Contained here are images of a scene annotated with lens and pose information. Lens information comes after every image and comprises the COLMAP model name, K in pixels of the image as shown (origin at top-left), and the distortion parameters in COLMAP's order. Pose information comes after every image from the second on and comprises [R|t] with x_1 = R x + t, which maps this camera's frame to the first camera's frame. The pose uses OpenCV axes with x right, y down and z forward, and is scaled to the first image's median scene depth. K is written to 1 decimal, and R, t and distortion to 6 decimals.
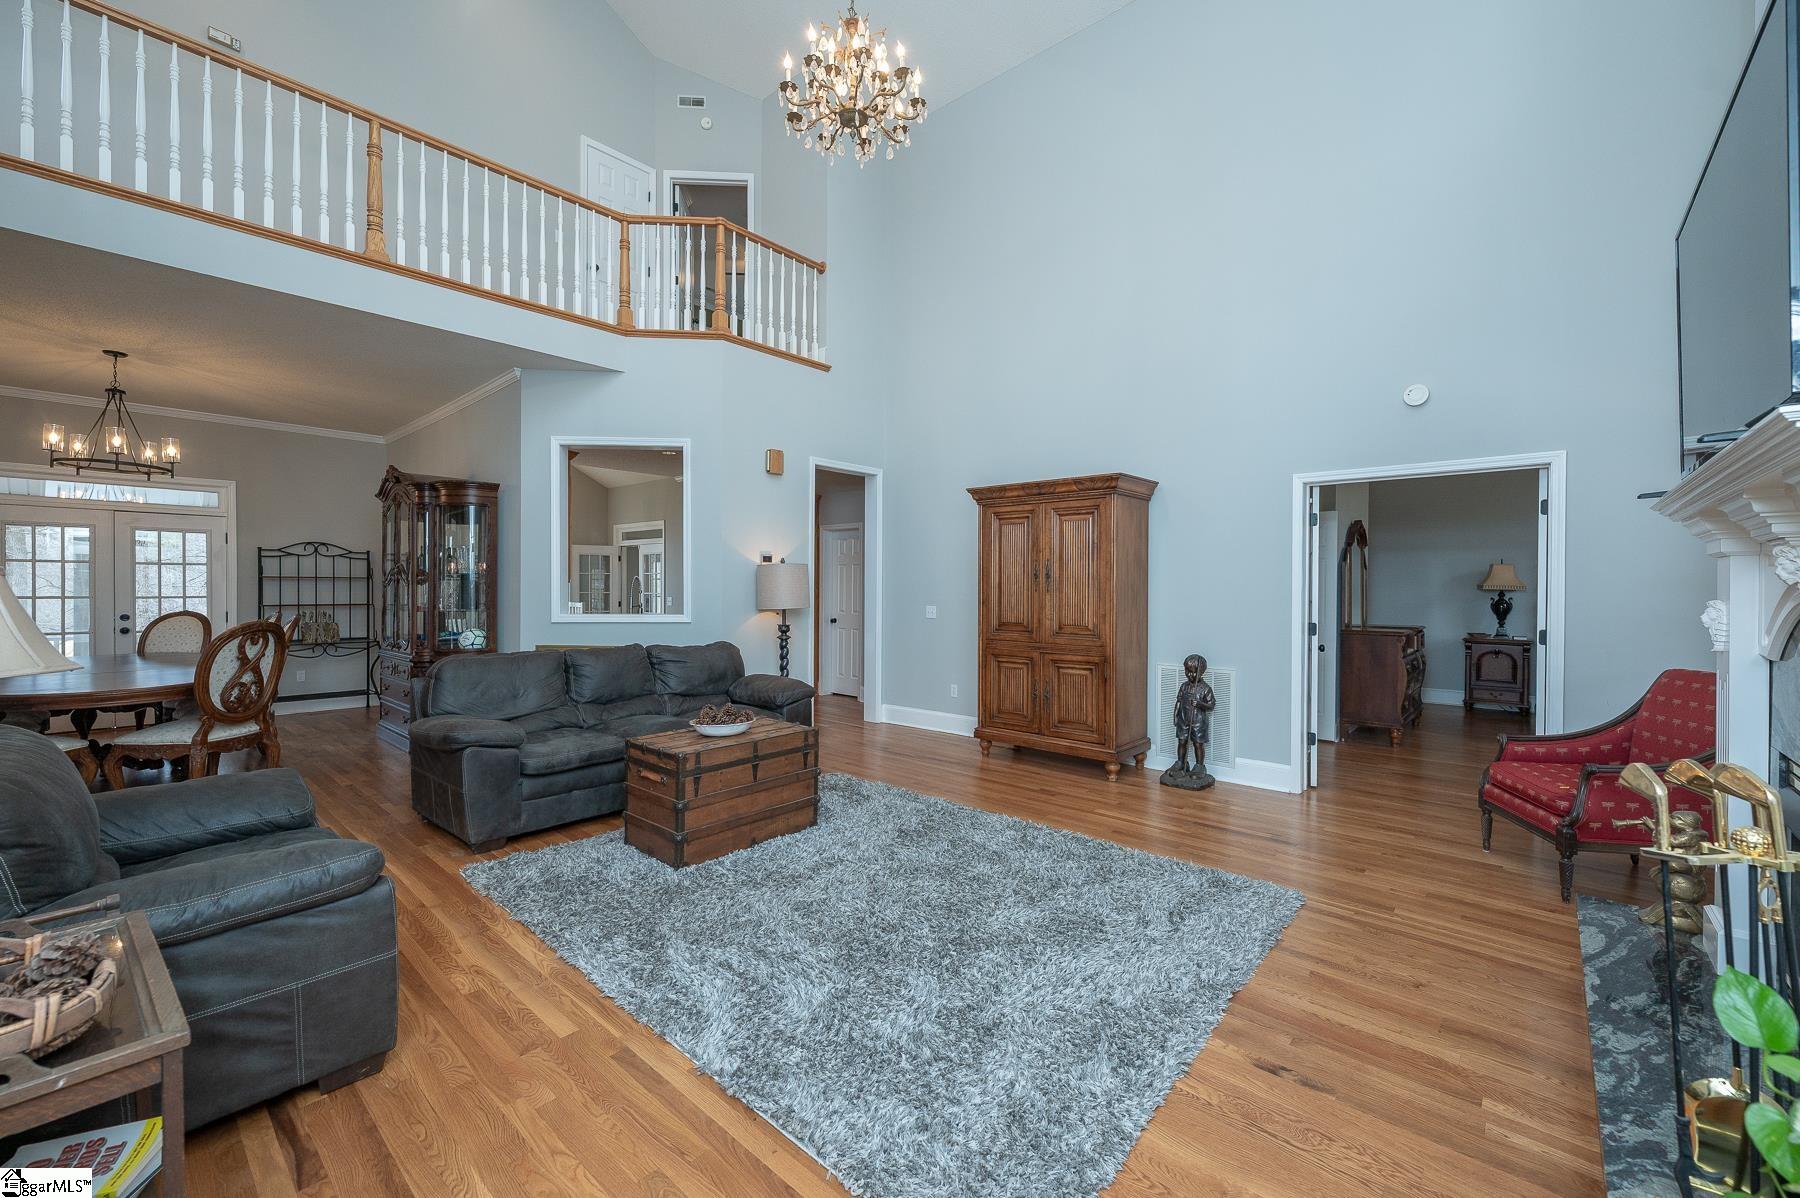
lens RADIAL K [[725.3, 0, 909.7], [0, 725.3, 586.7], [0, 0, 1]] dist [0.000268, 0.000026]
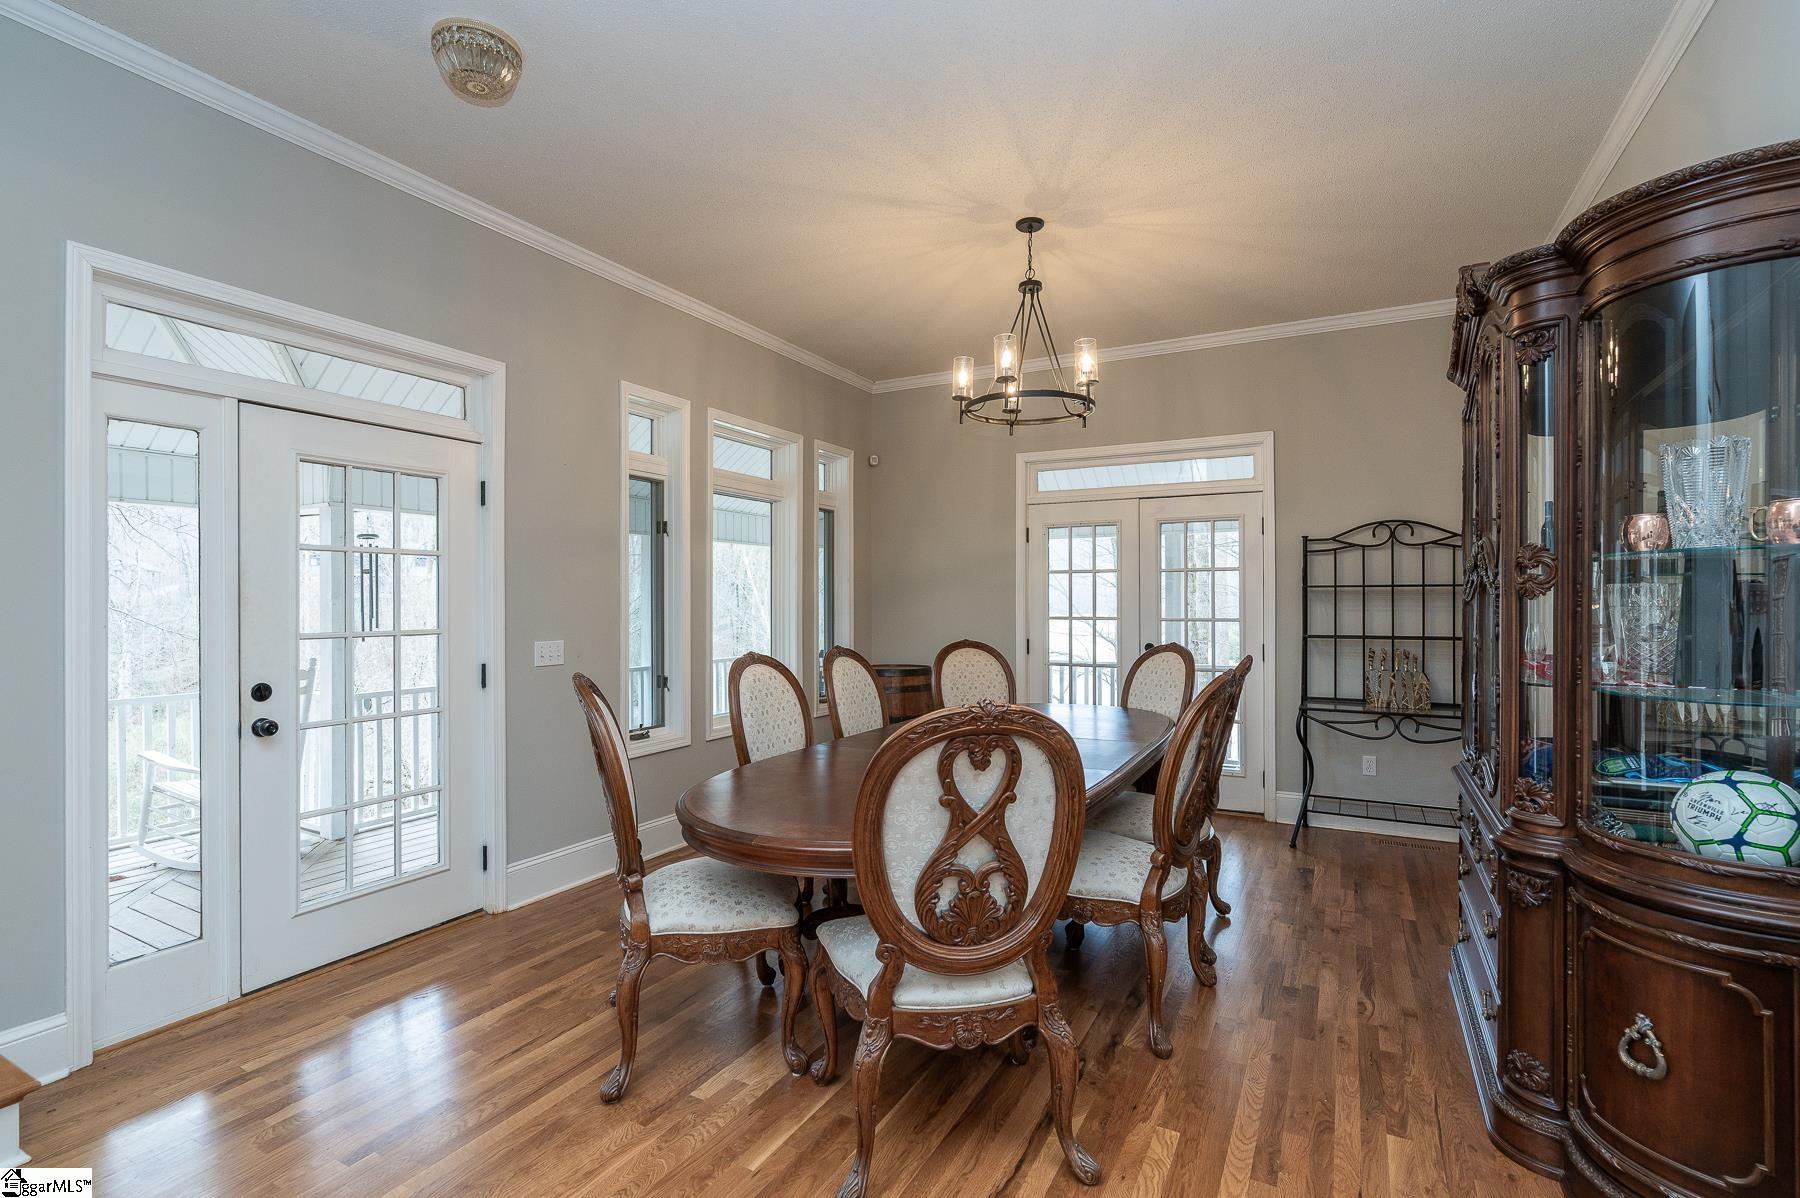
lens RADIAL K [[871.3, 0, 900.0], [0, 871.3, 599.0], [0, 0, 1]] dist [-0.001885, -0.000343]
pose [[0.246644, -0.008257, -0.969071, -0.330840], [0.004079, 0.999964, -0.007482, -0.000353], [0.969098, -0.002107, 0.246669, 0.569462]]
